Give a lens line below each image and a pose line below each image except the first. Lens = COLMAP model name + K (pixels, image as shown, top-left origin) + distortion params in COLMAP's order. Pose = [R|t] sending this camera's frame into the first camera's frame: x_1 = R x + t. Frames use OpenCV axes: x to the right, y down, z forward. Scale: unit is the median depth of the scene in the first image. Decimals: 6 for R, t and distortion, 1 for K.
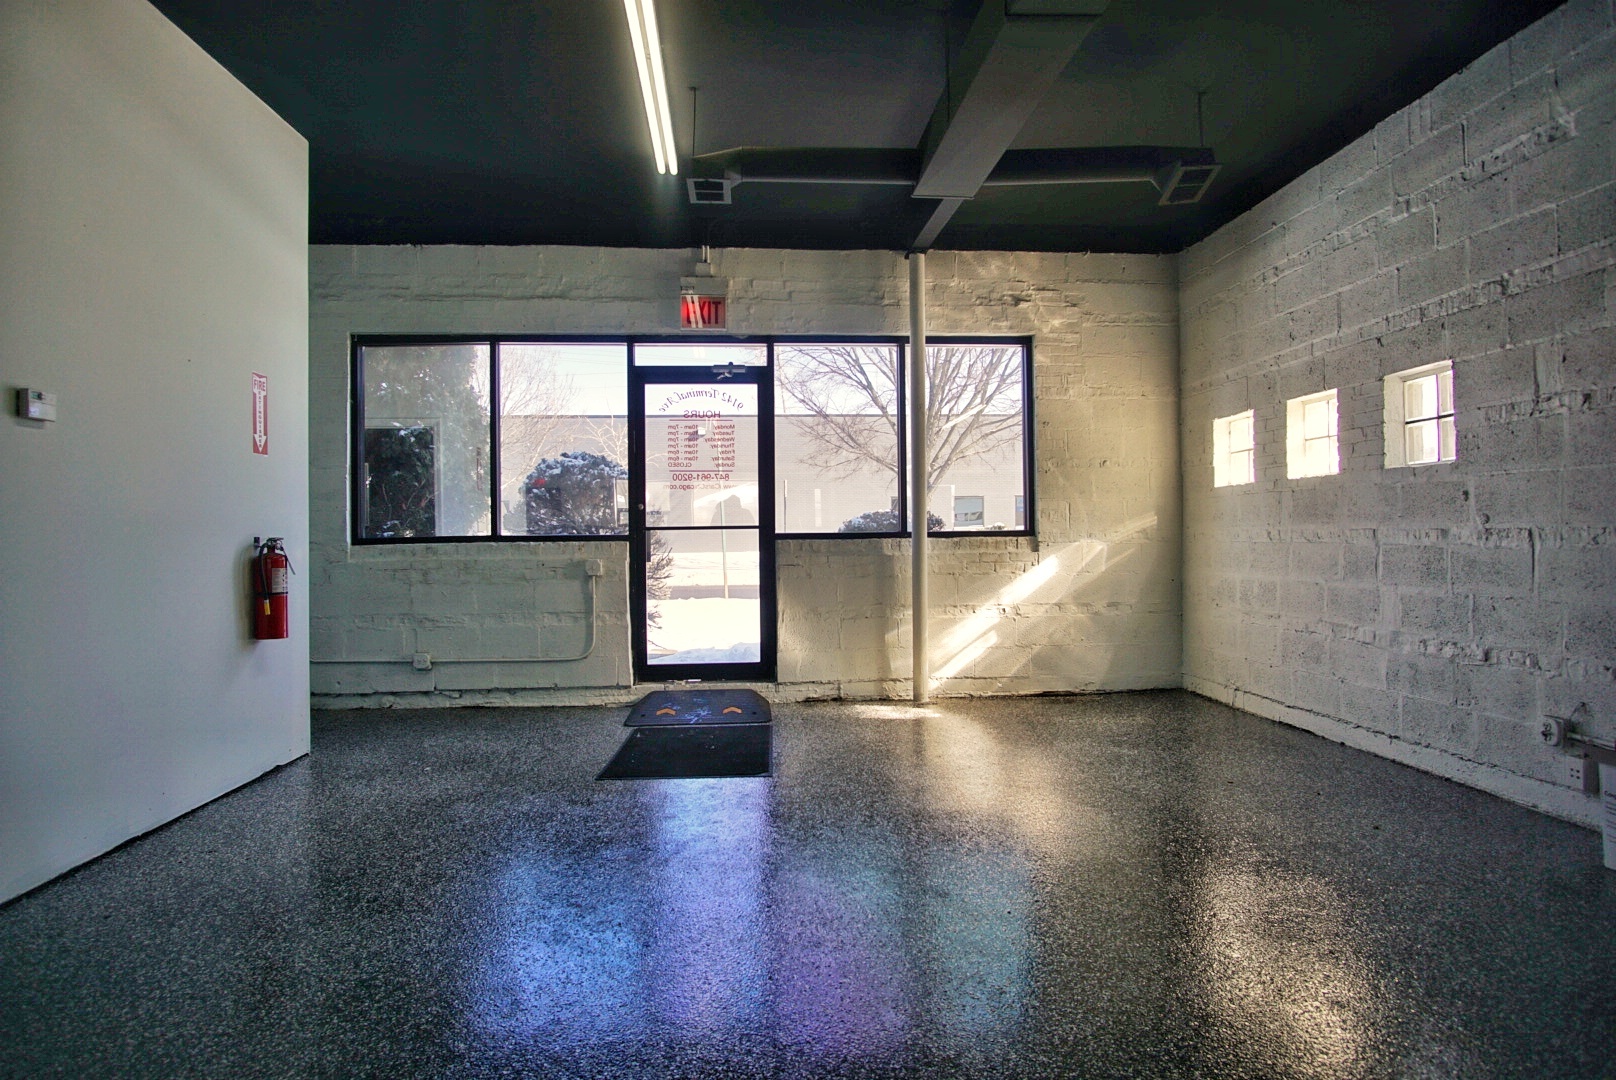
lens RADIAL K [[860.6, 0, 795.1], [0, 860.6, 534.2], [0, 0, 1]] dist [-0.031934, 0.006196]
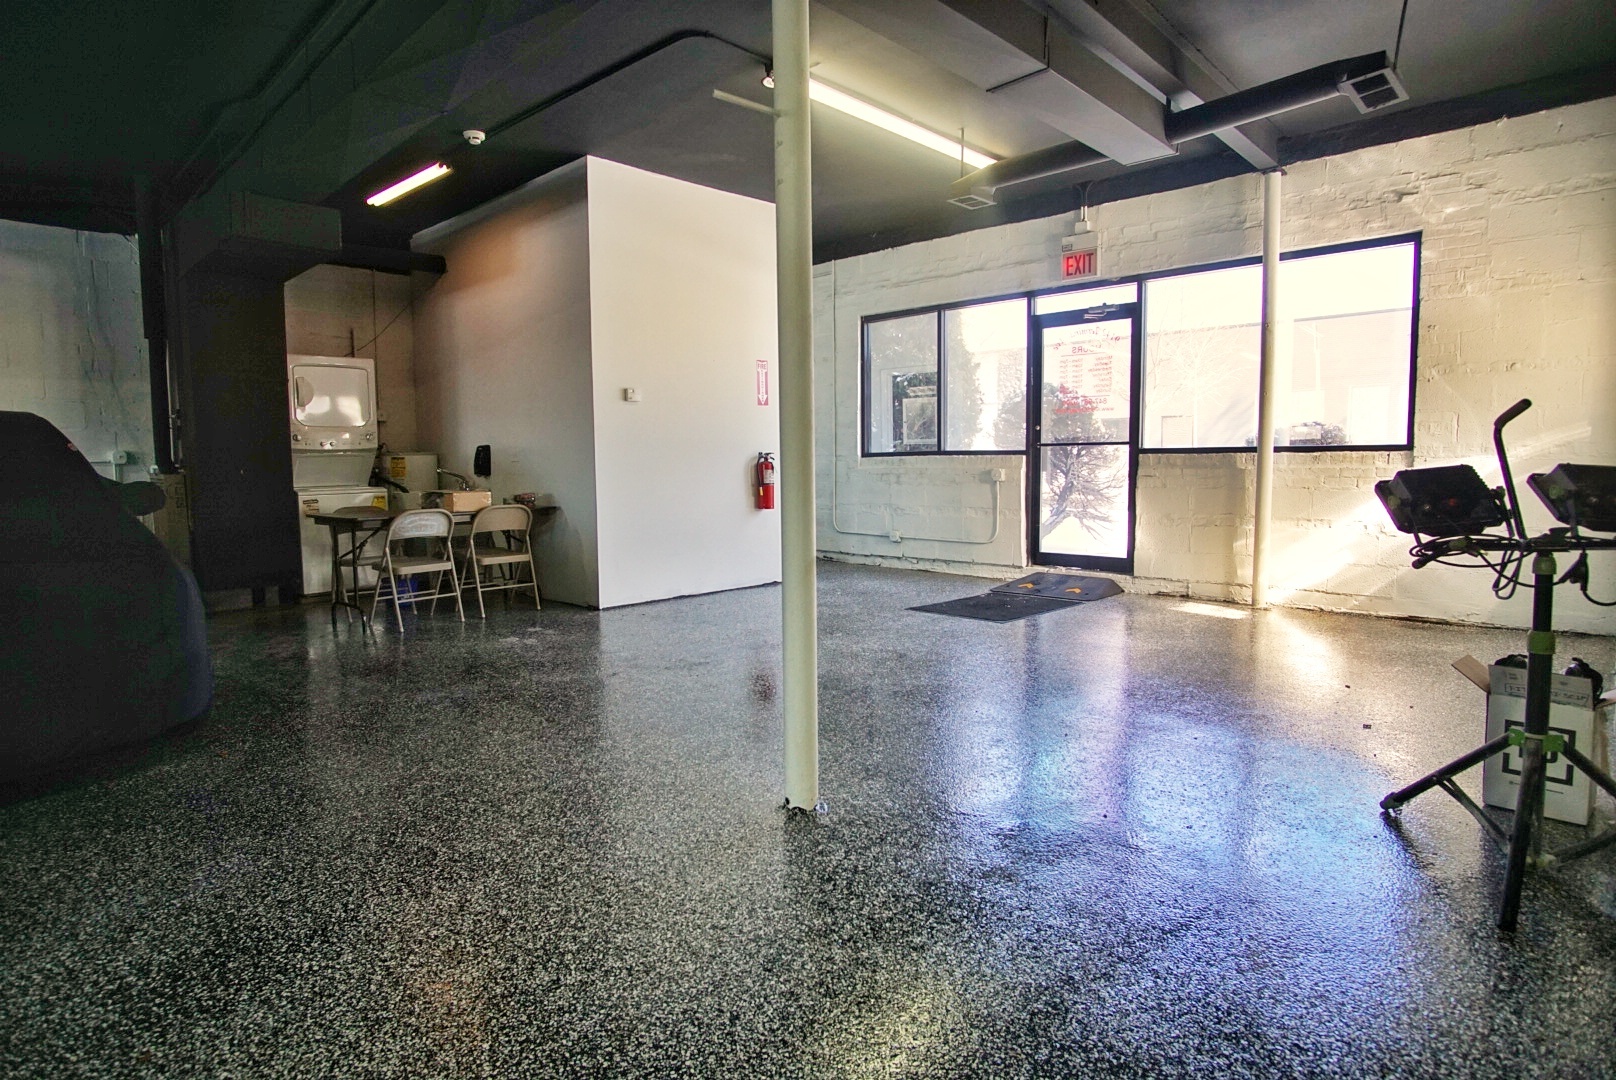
lens RADIAL K [[860.6, 0, 801.0], [0, 860.6, 537.7], [0, 0, 1]] dist [-0.031934, 0.006196]
pose [[0.677514, 0.070738, -0.732100, 0.525292], [0.005193, 0.994879, 0.100935, -0.000173], [0.735491, -0.072187, 0.673678, -0.120604]]
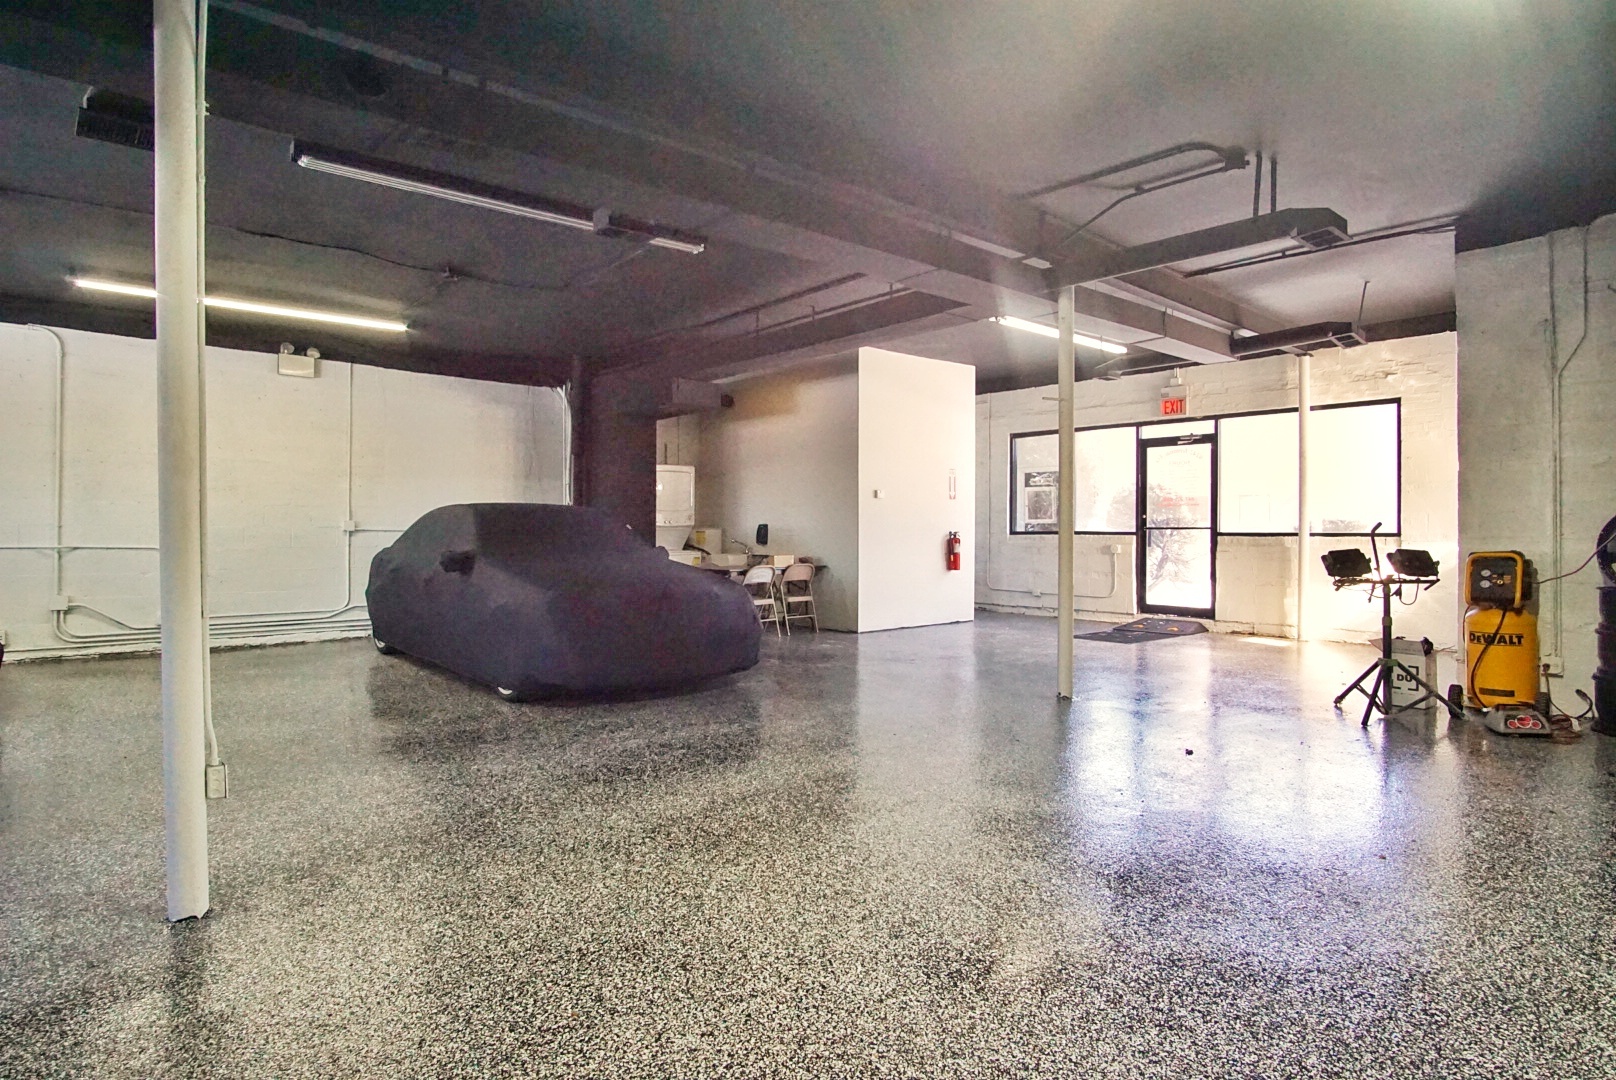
lens RADIAL K [[860.6, 0, 803.5], [0, 860.6, 537.9], [0, 0, 1]] dist [-0.031934, 0.006196]
pose [[0.618627, 0.020508, -0.785417, 0.798439], [-0.006493, 0.999759, 0.020990, -0.019799], [0.785658, -0.007885, 0.618611, -0.681397]]
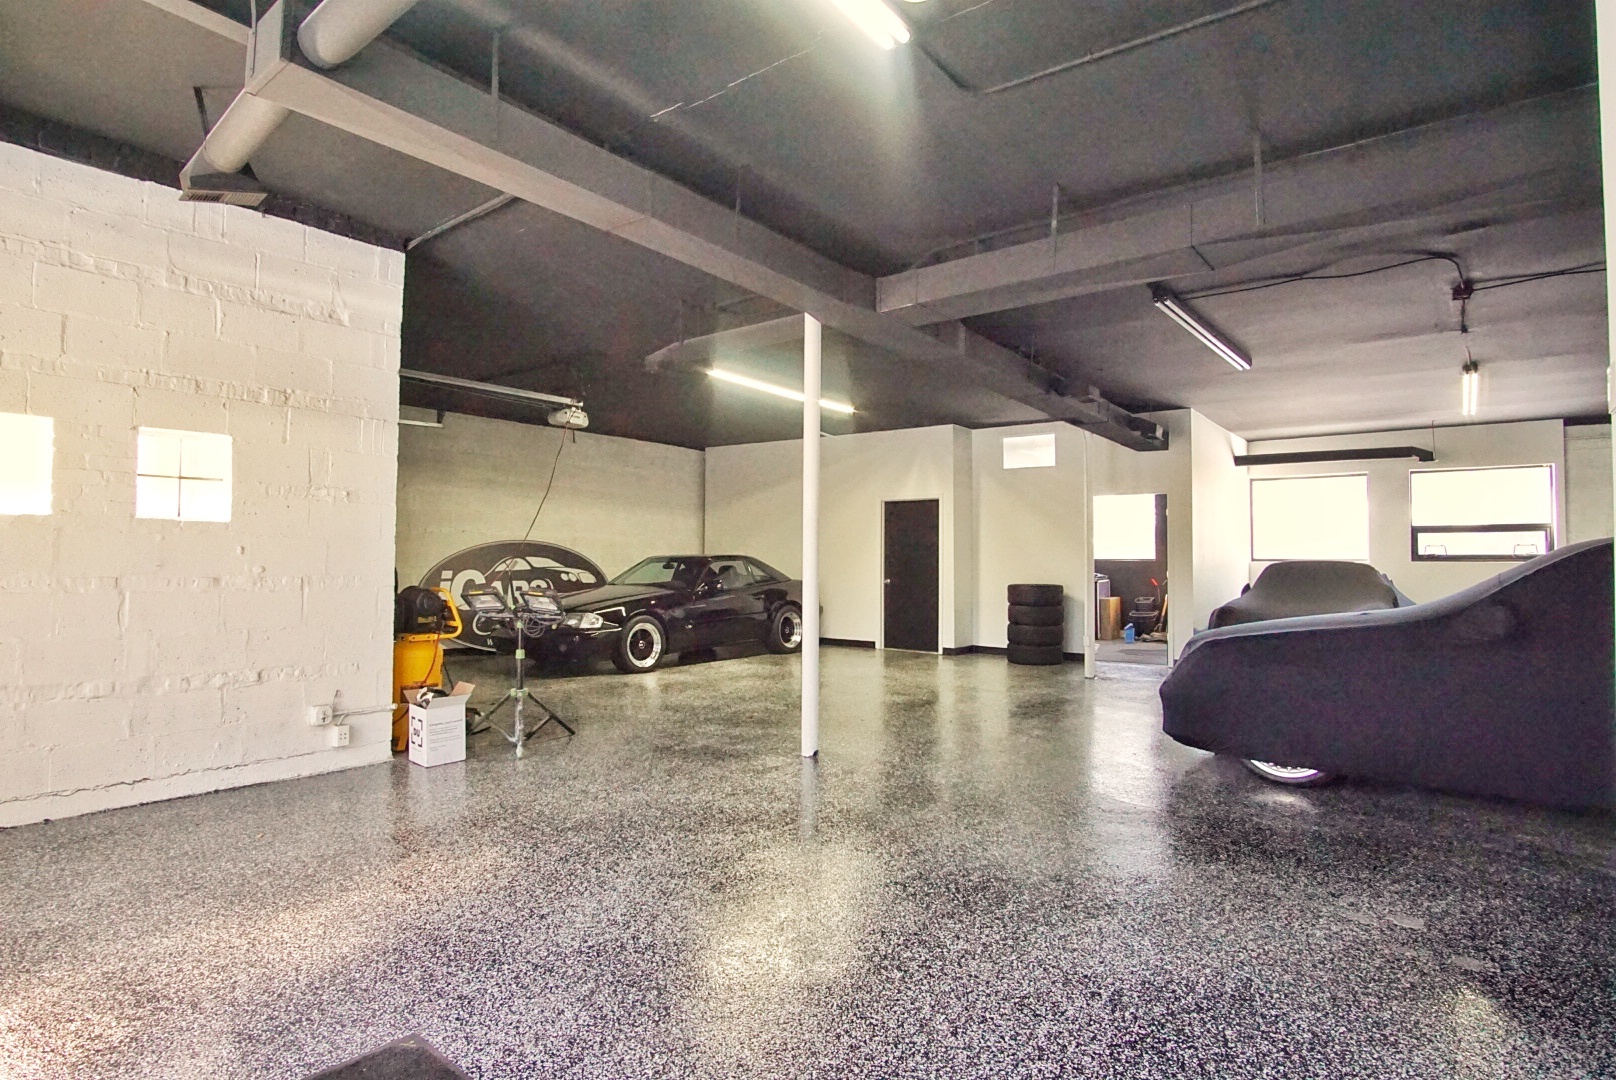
lens RADIAL K [[860.6, 0, 797.3], [0, 860.6, 540.3], [0, 0, 1]] dist [-0.031934, 0.006196]
pose [[-0.740137, 0.024856, 0.671996, -0.612284], [0.001591, 0.999379, -0.035212, -0.014631], [-0.672454, -0.024992, -0.739717, 1.313871]]
